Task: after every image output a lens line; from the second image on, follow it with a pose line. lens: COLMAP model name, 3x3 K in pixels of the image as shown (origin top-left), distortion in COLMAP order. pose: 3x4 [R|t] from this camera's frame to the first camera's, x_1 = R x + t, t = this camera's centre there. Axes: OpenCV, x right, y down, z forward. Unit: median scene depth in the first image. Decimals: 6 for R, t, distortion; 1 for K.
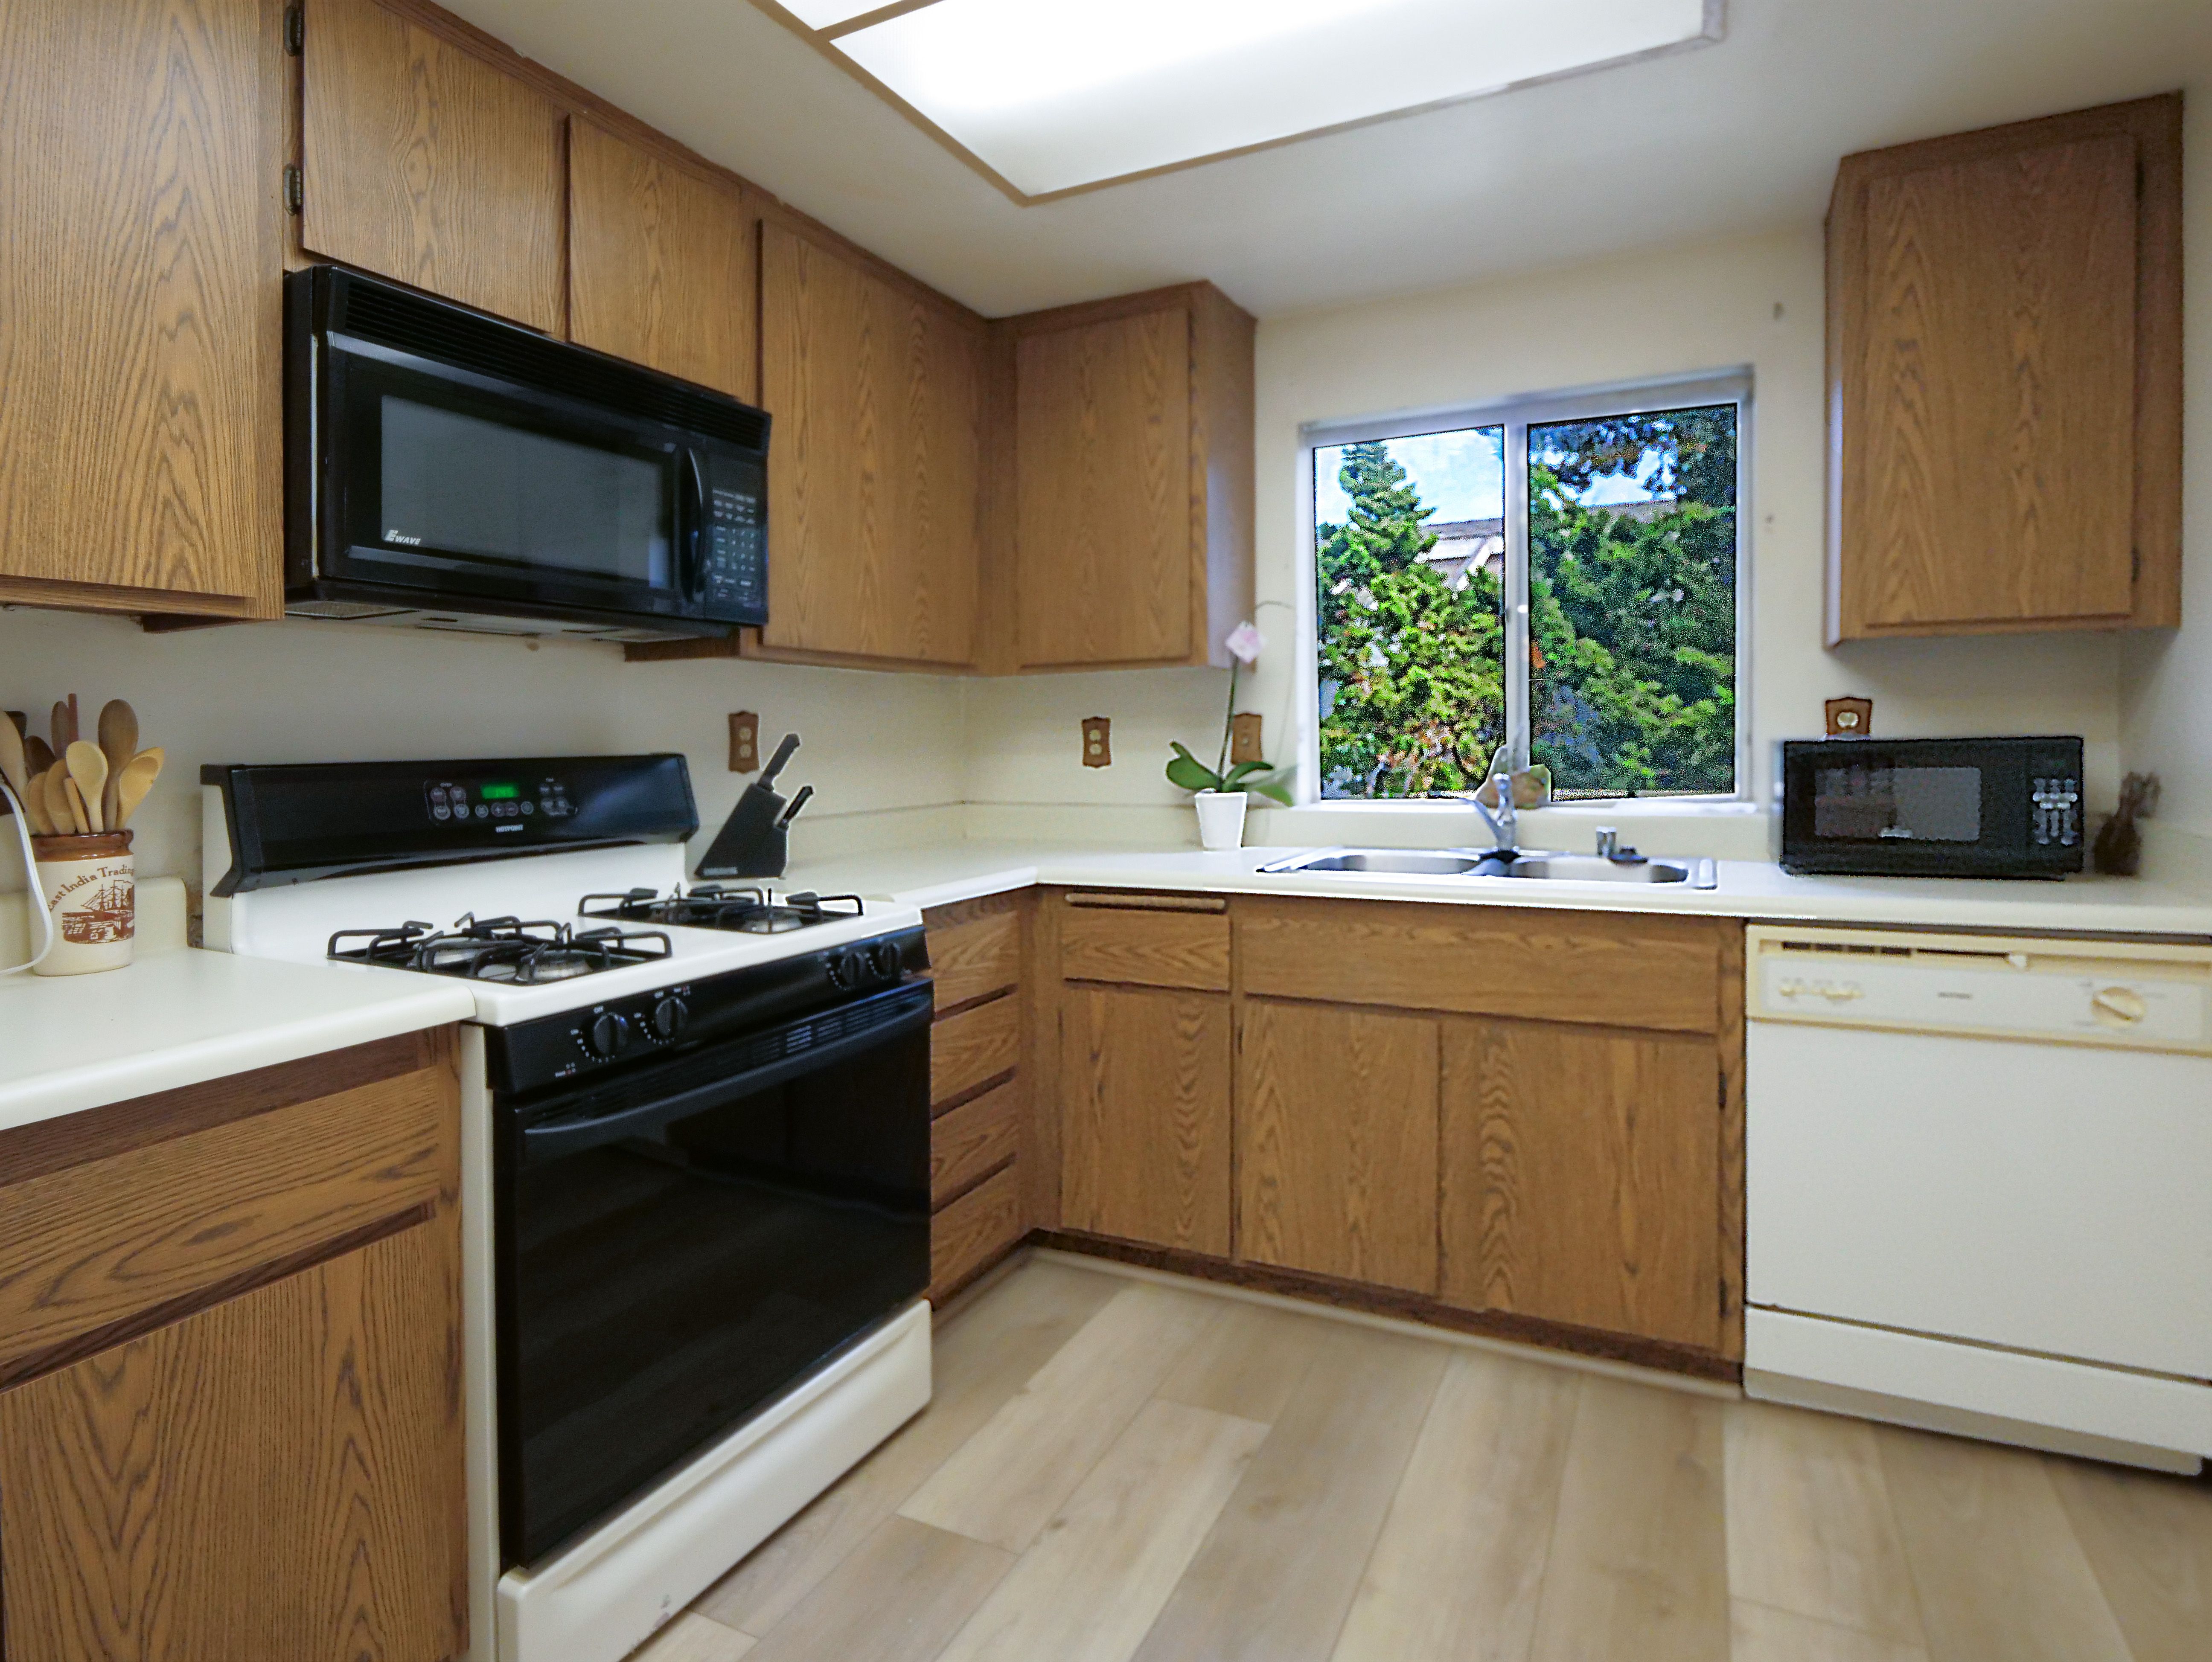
lens RADIAL K [[1184.9, 0, 1109.0], [0, 1184.9, 824.2], [0, 0, 1]] dist [-0.006671, -0.000760]
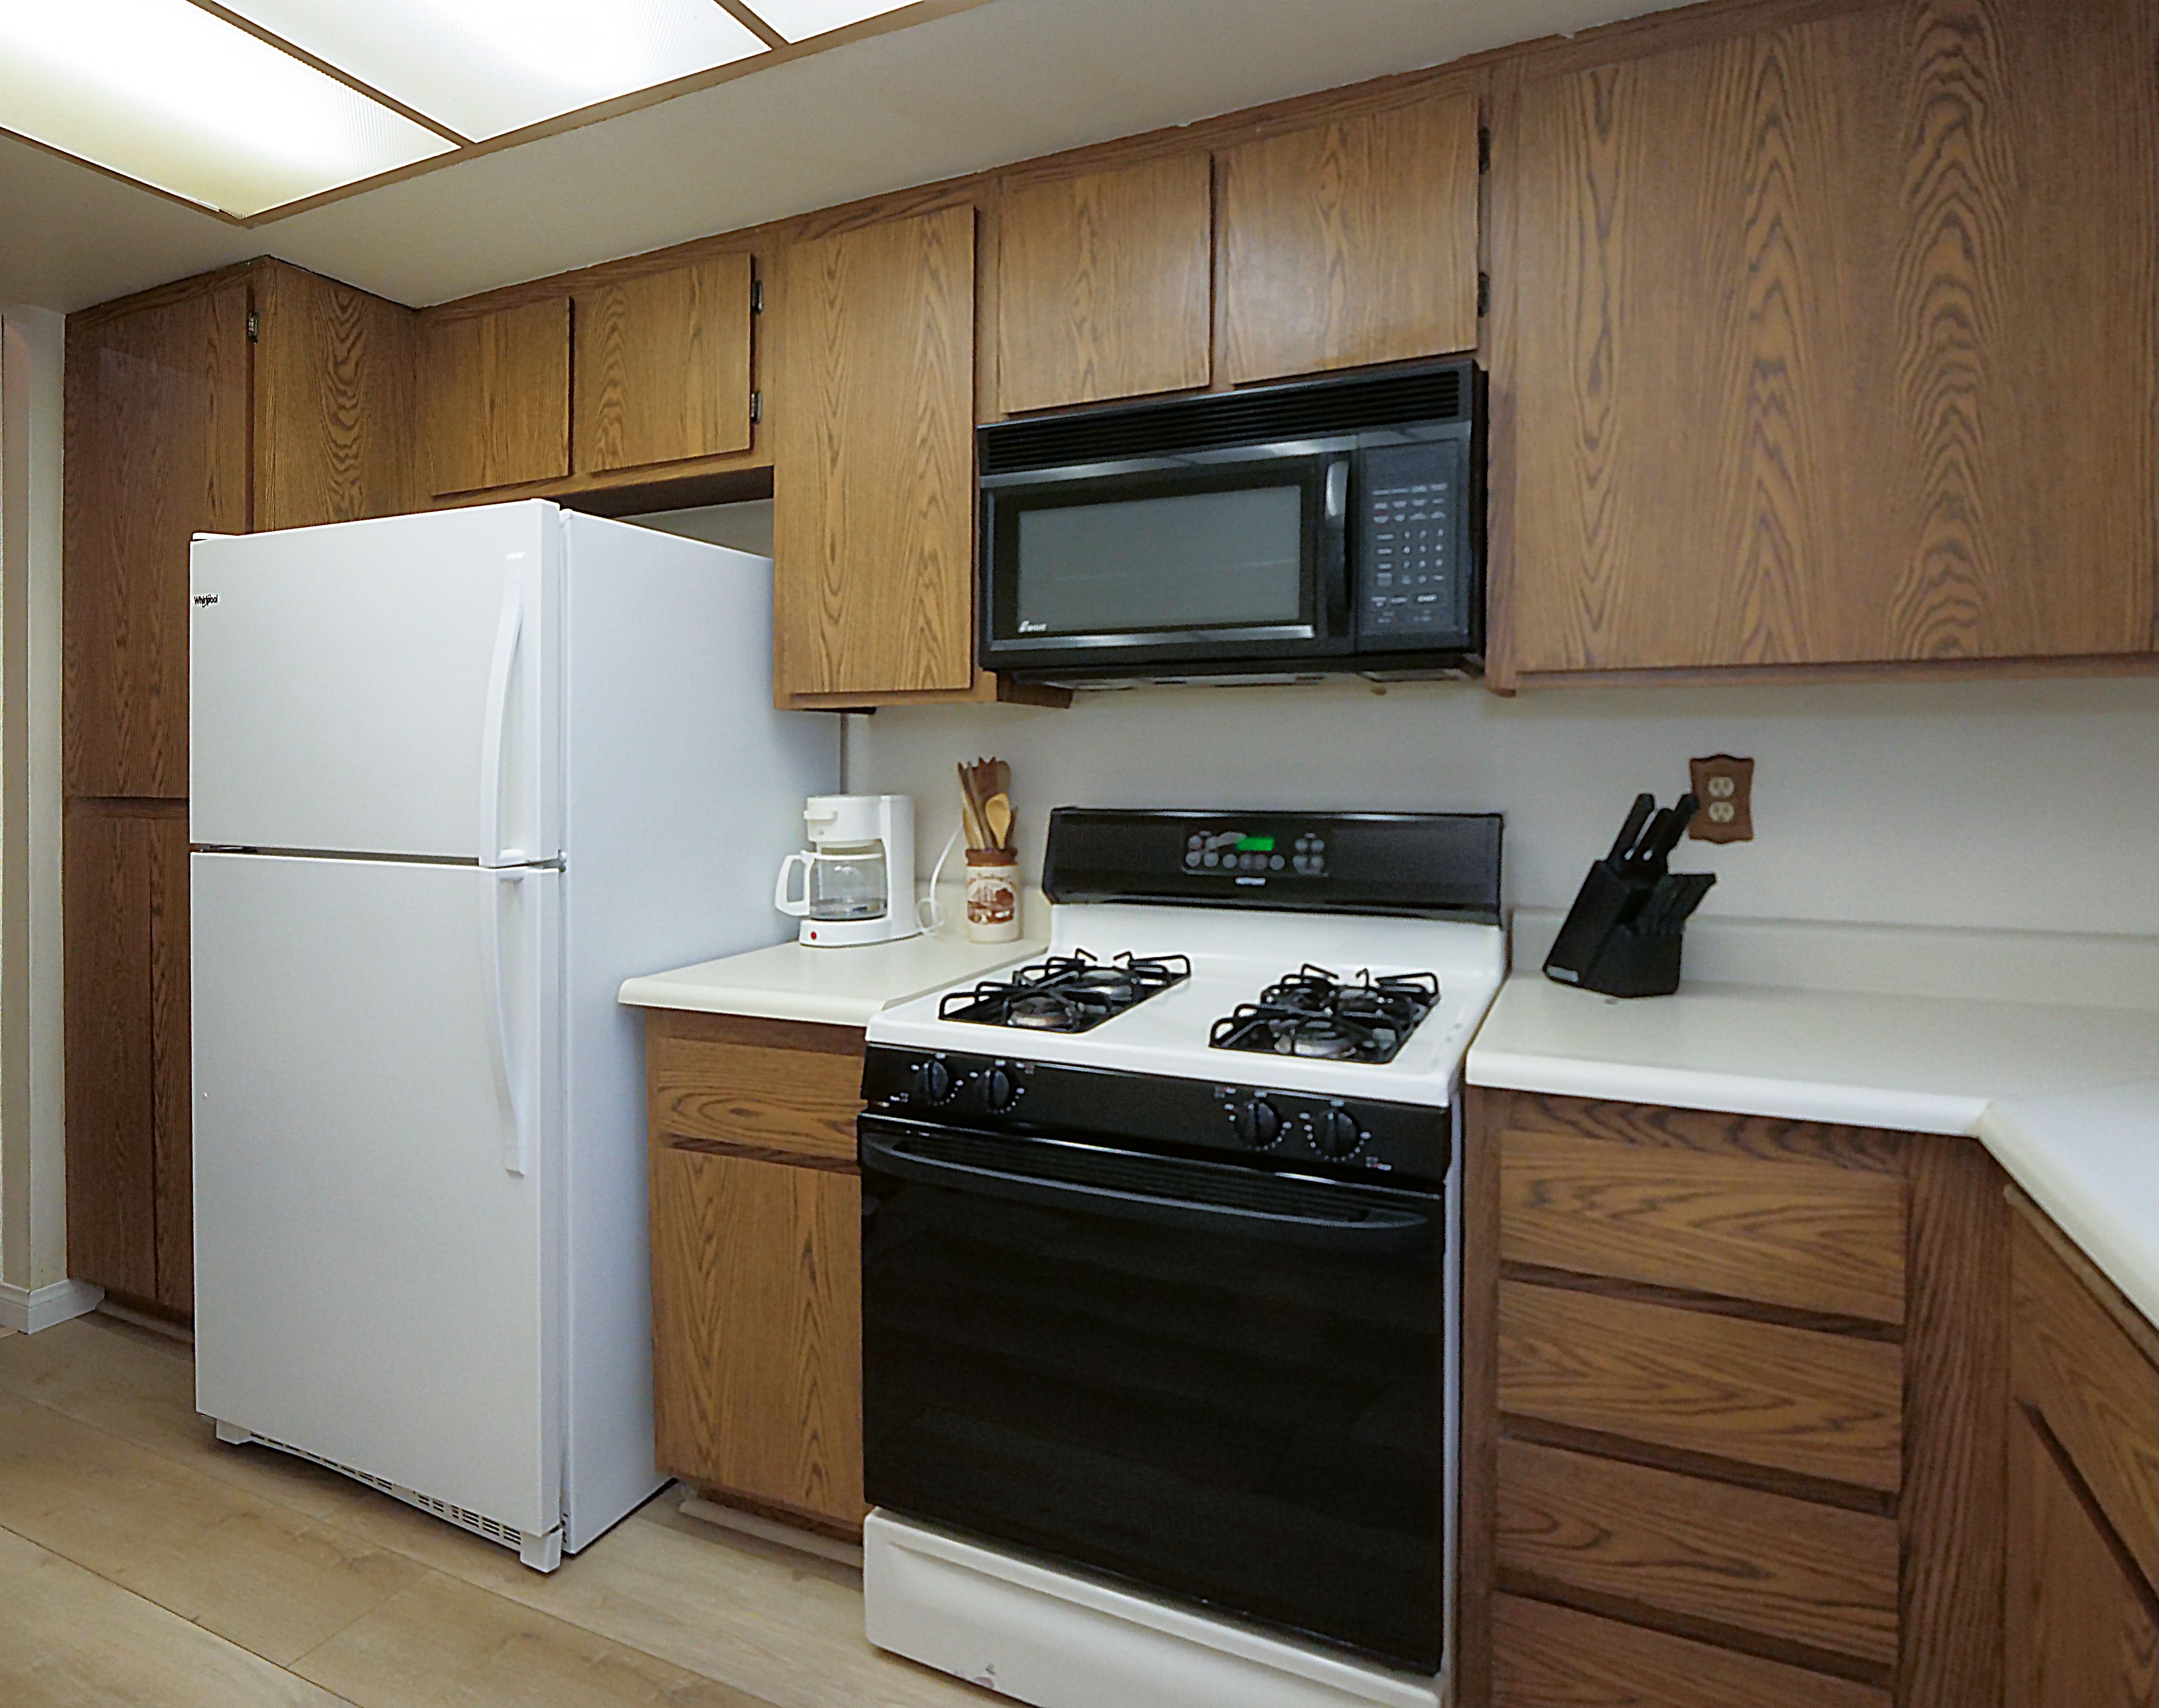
lens RADIAL K [[1198.1, 0, 1078.2], [0, 1198.1, 792.2], [0, 0, 1]] dist [-0.004381, 0.000370]
pose [[0.034662, 0.042626, -0.998490, 0.477795], [-0.066586, 0.996969, 0.040250, -0.098455], [0.997178, 0.065090, 0.037395, 0.783033]]
